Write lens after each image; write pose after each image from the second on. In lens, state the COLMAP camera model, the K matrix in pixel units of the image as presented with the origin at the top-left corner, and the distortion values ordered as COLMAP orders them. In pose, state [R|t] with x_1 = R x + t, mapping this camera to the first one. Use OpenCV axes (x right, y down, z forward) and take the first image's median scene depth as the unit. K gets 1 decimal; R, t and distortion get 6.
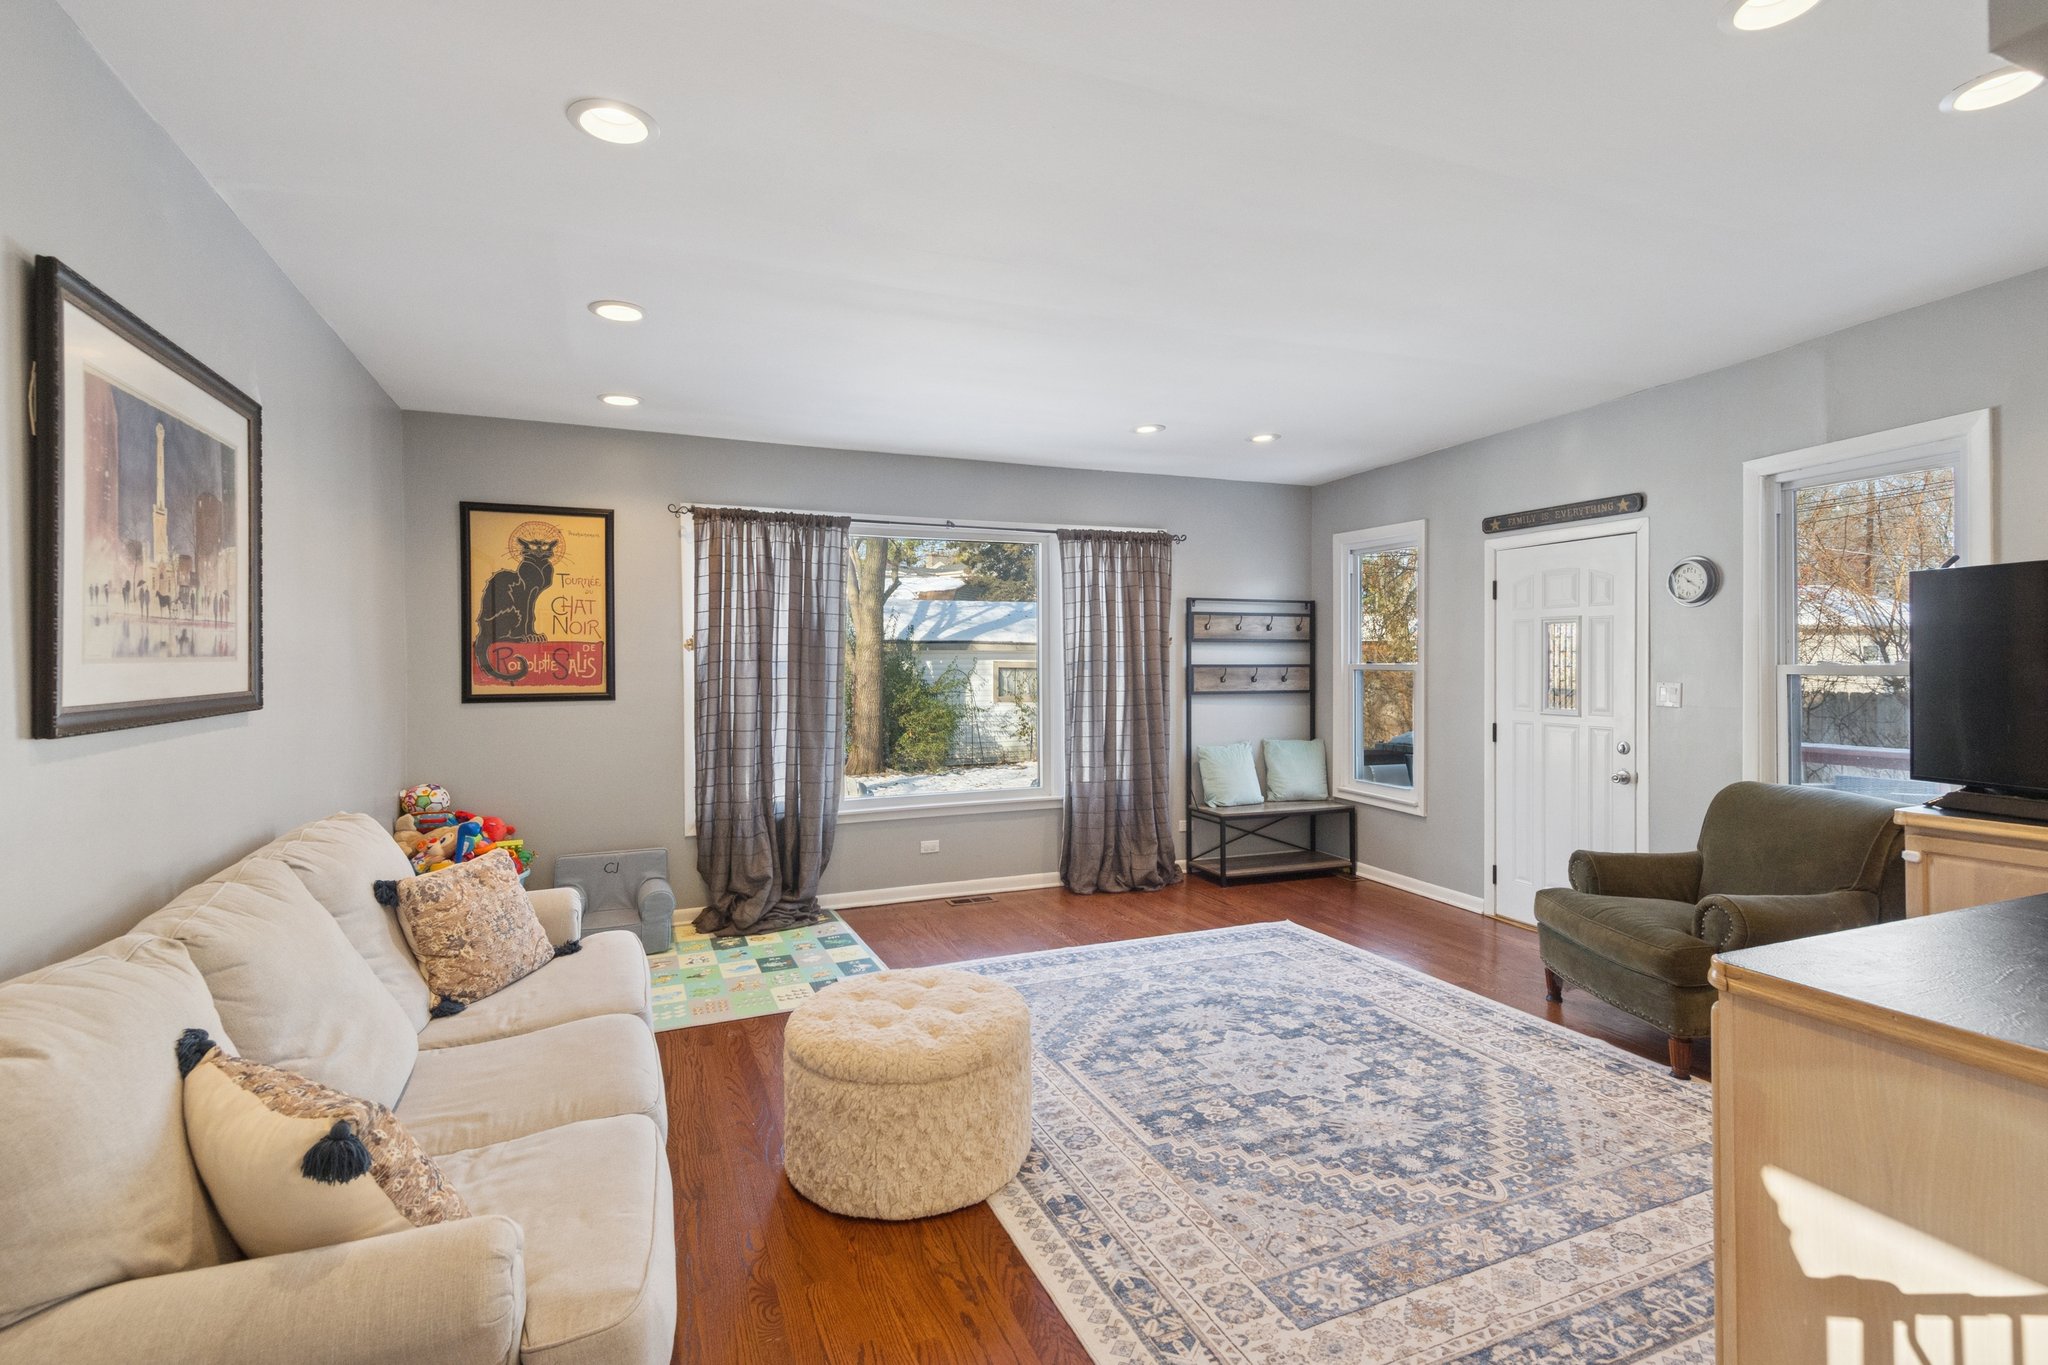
lens RADIAL K [[954.7, 0, 1031.4], [0, 954.7, 649.7], [0, 0, 1]] dist [0.061927, -0.040666]
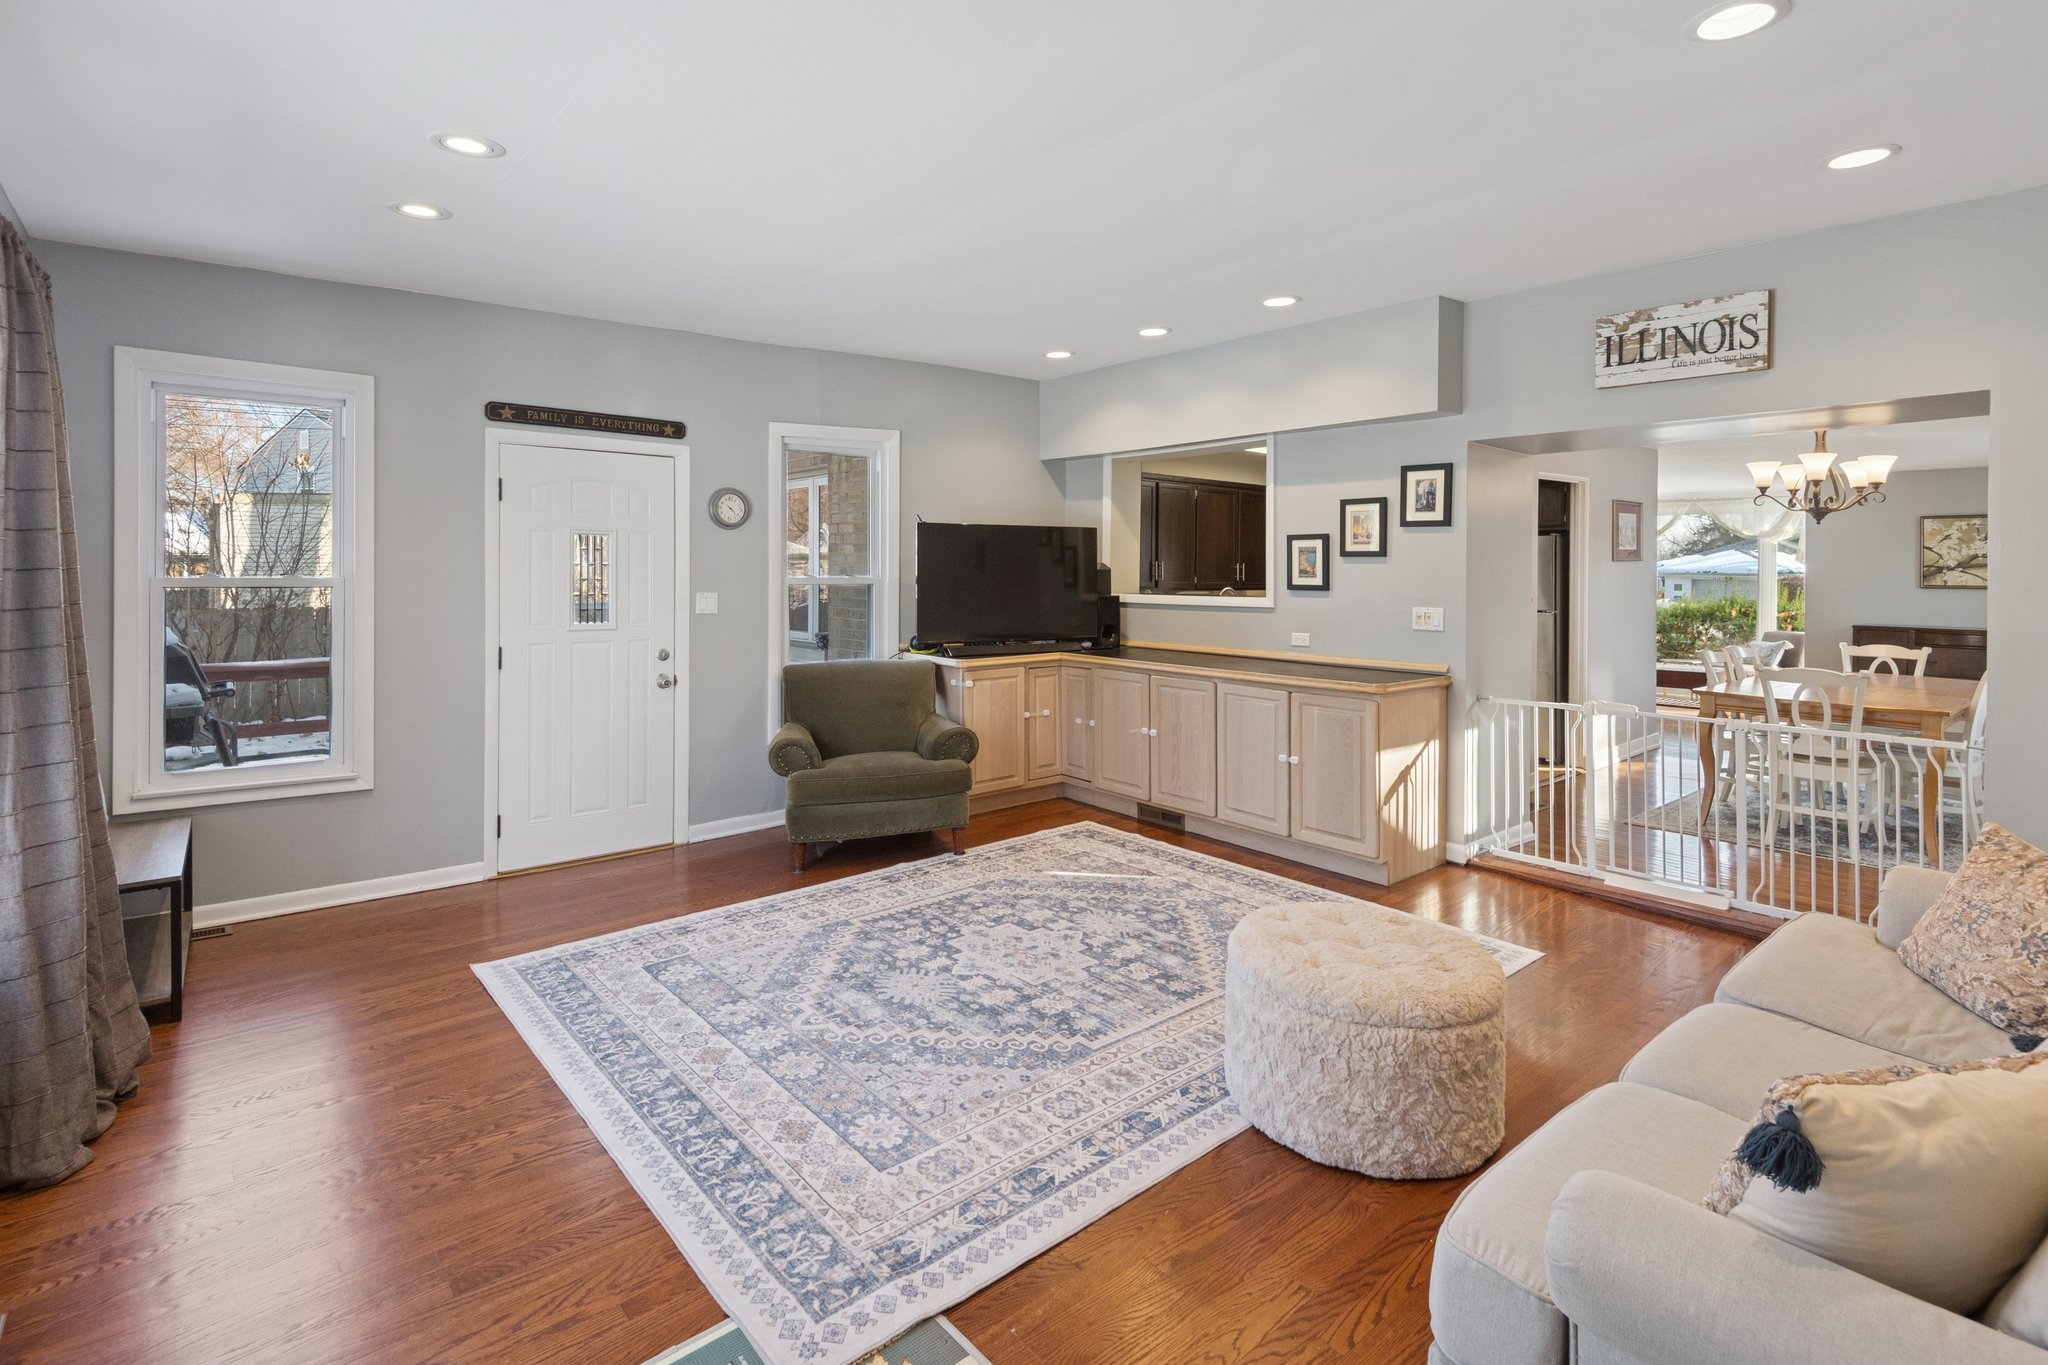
lens RADIAL K [[982.7, 0, 1029.5], [0, 982.7, 569.4], [0, 0, 1]] dist [0.016251, -0.007511]
pose [[-0.301997, 0.007035, 0.953283, -0.664210], [-0.012528, 0.999857, -0.011347, 0.016777], [-0.953227, -0.015370, -0.301865, 1.128182]]
